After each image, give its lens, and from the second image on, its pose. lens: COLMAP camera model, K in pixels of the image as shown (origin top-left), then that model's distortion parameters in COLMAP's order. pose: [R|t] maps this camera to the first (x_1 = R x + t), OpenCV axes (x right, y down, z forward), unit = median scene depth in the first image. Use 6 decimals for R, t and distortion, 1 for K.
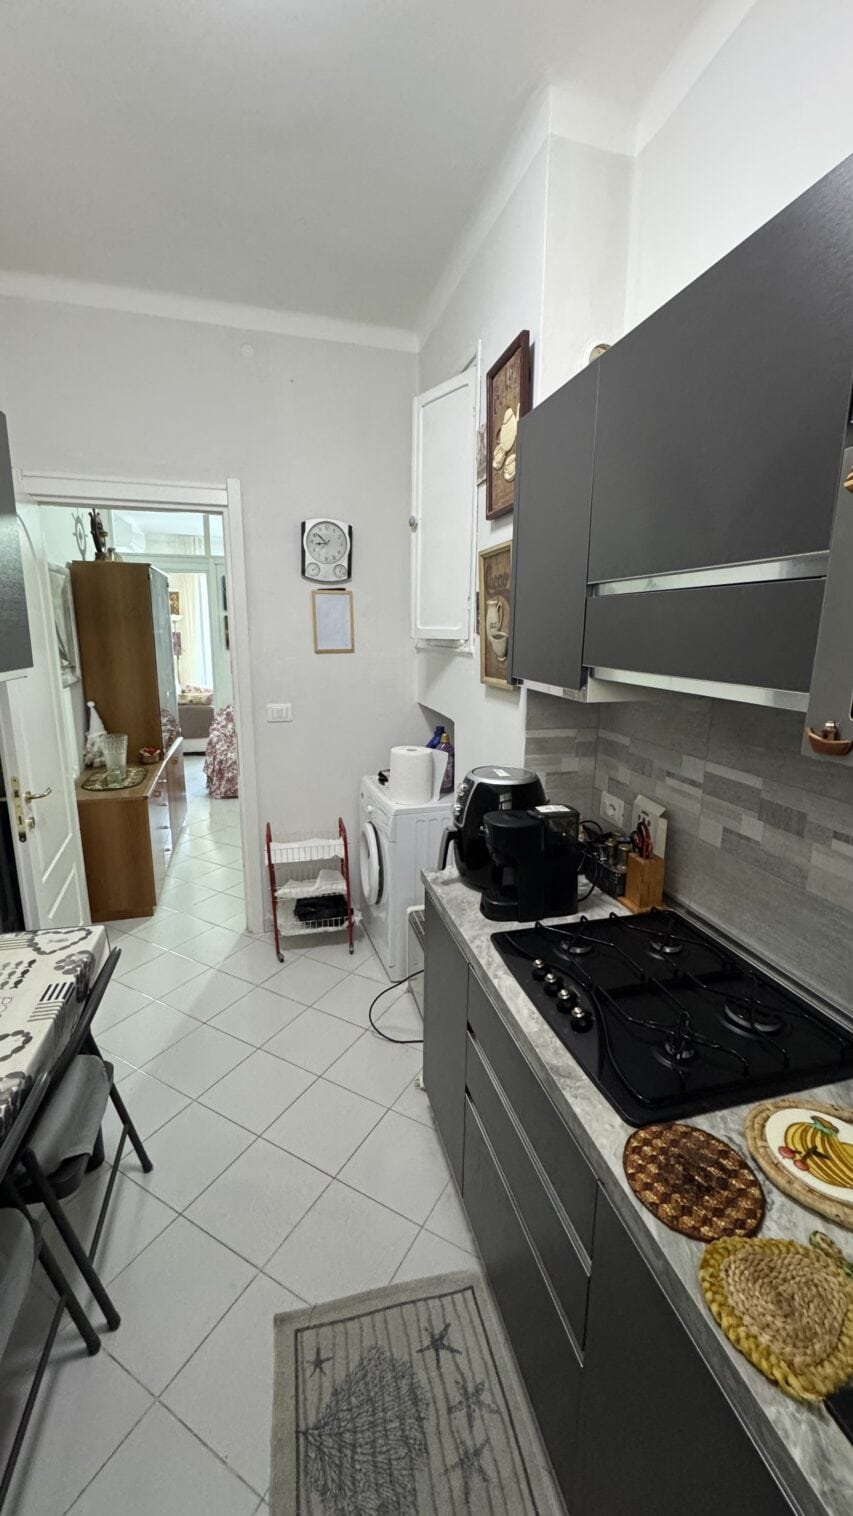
lens RADIAL K [[602.7, 0, 426.5], [0, 602.7, 758.0], [0, 0, 1]] dist [-0.000667, 0.000590]
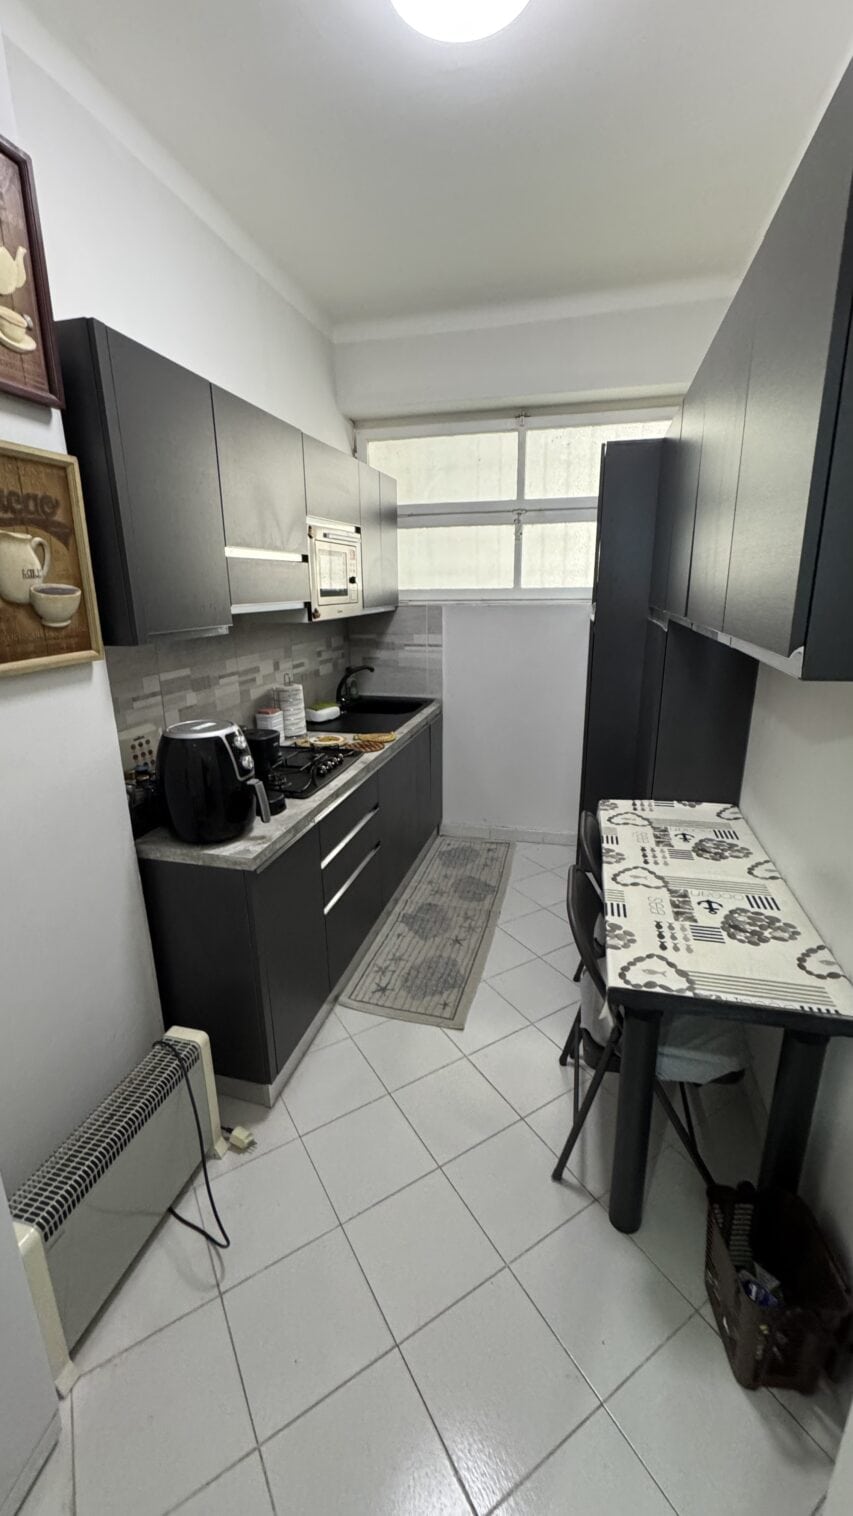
lens RADIAL K [[602.7, 0, 426.5], [0, 602.7, 758.0], [0, 0, 1]] dist [-0.000667, 0.000590]
pose [[-0.873255, -0.134987, 0.468192, -0.792944], [0.105576, 0.885619, 0.452254, -0.401705], [-0.475688, 0.444362, -0.759120, 1.888879]]
